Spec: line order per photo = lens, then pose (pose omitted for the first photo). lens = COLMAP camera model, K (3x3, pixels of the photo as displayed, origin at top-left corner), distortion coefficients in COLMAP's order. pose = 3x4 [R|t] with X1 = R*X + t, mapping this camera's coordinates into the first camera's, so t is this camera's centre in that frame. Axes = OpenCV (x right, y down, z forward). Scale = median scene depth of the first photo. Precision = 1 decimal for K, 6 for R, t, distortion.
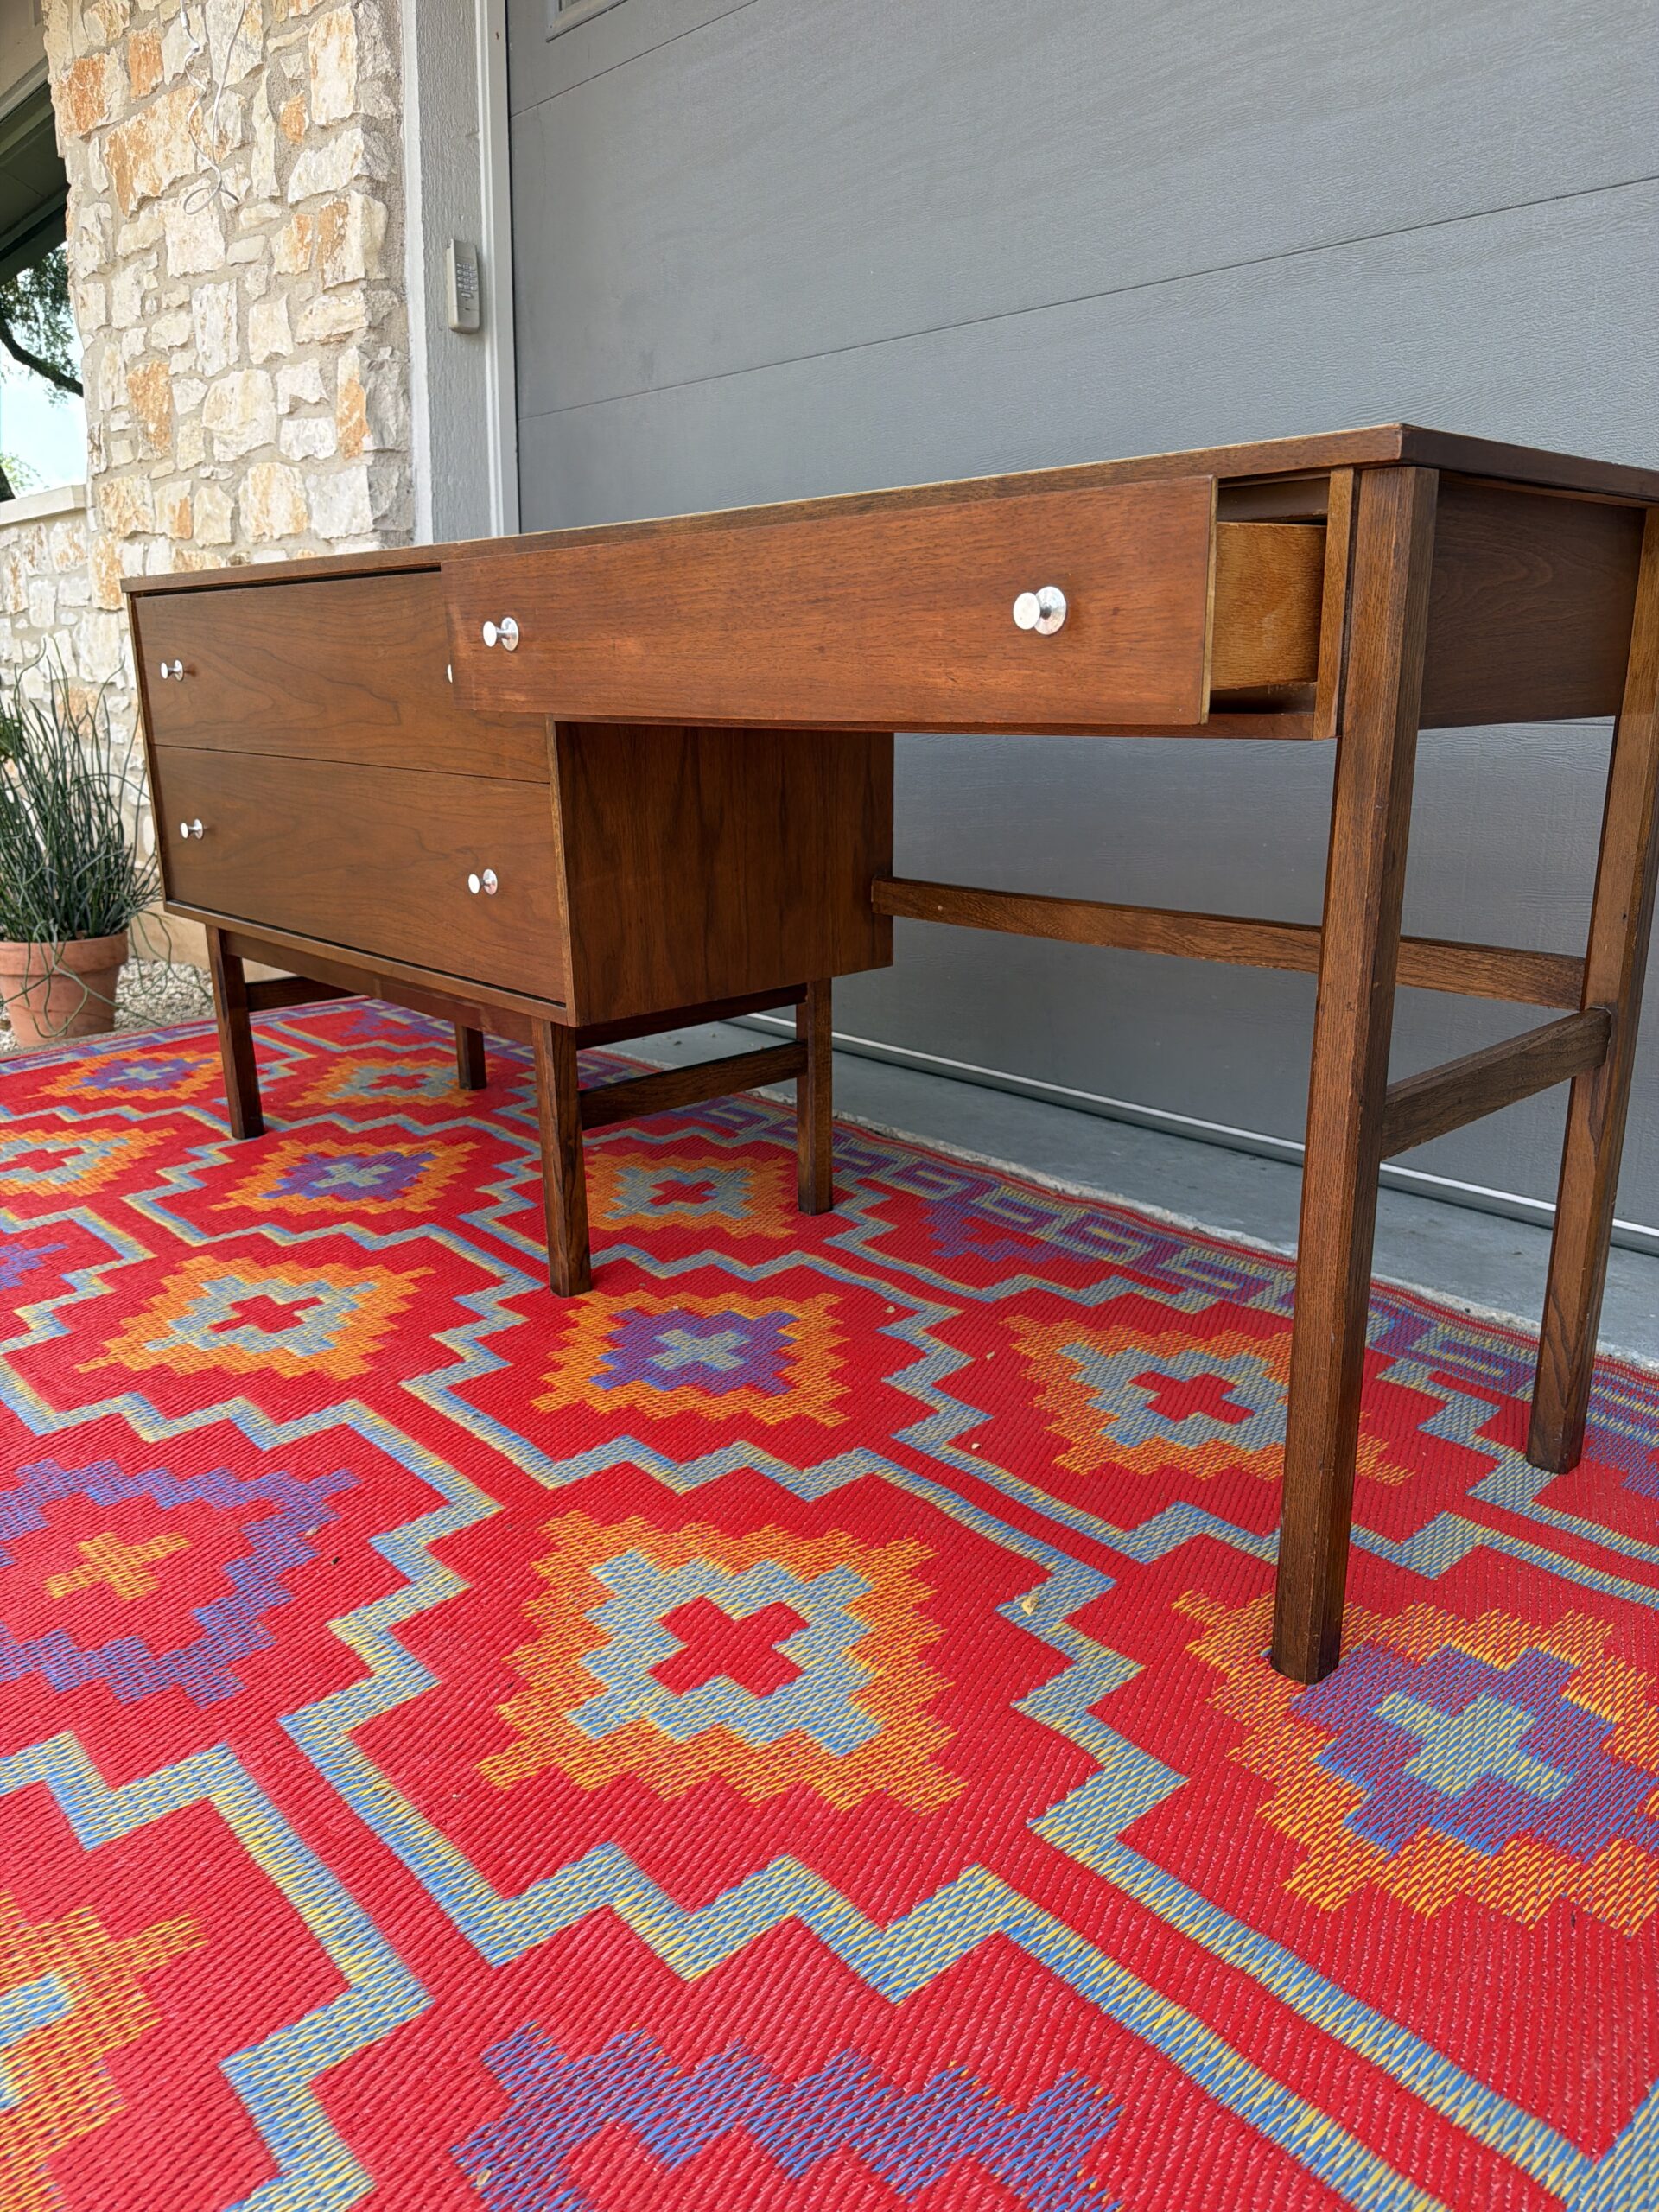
lens RADIAL K [[1560.1, 0, 814.8], [0, 1560.1, 1107.3], [0, 0, 1]] dist [0.097663, -0.168647]
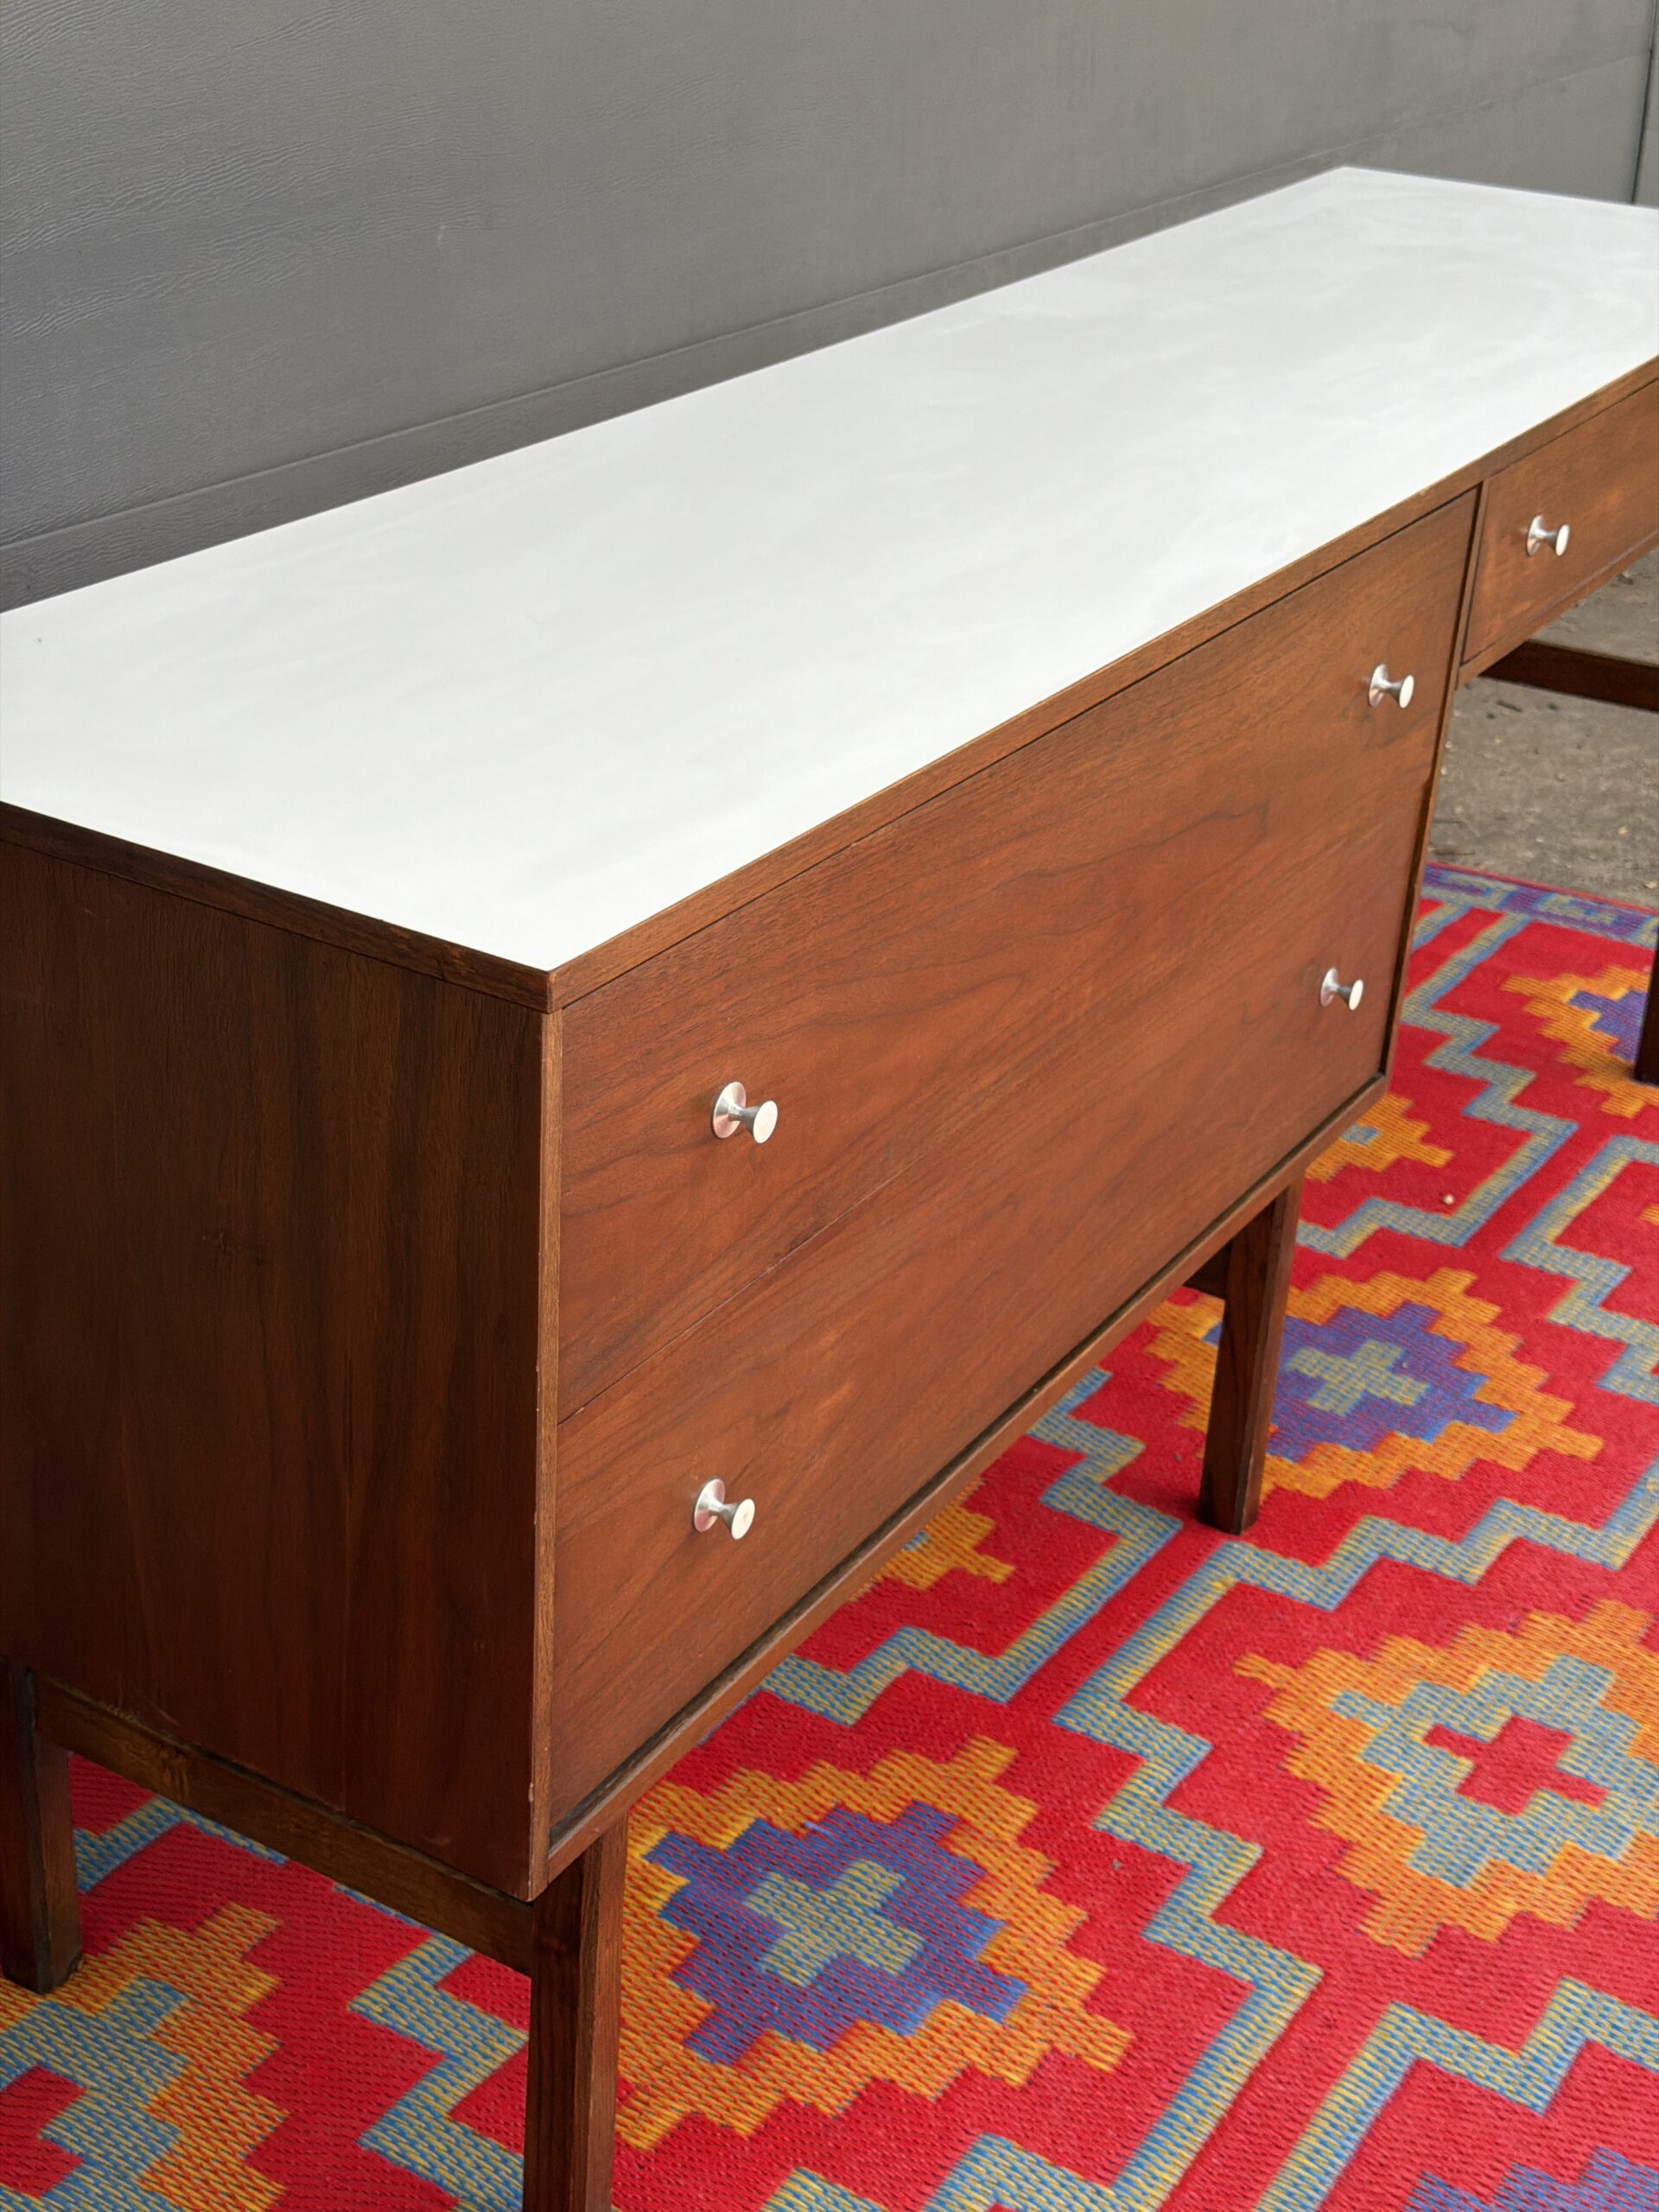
lens RADIAL K [[3151.3, 0, 829.5], [0, 3151.3, 1106.0], [0, 0, 1]] dist [0.192289, -0.460375]
pose [[-0.280643, -0.430164, 0.858020, -1.290356], [0.217190, 0.842297, 0.493320, -0.791422], [-0.934916, 0.324800, -0.142958, 1.414822]]
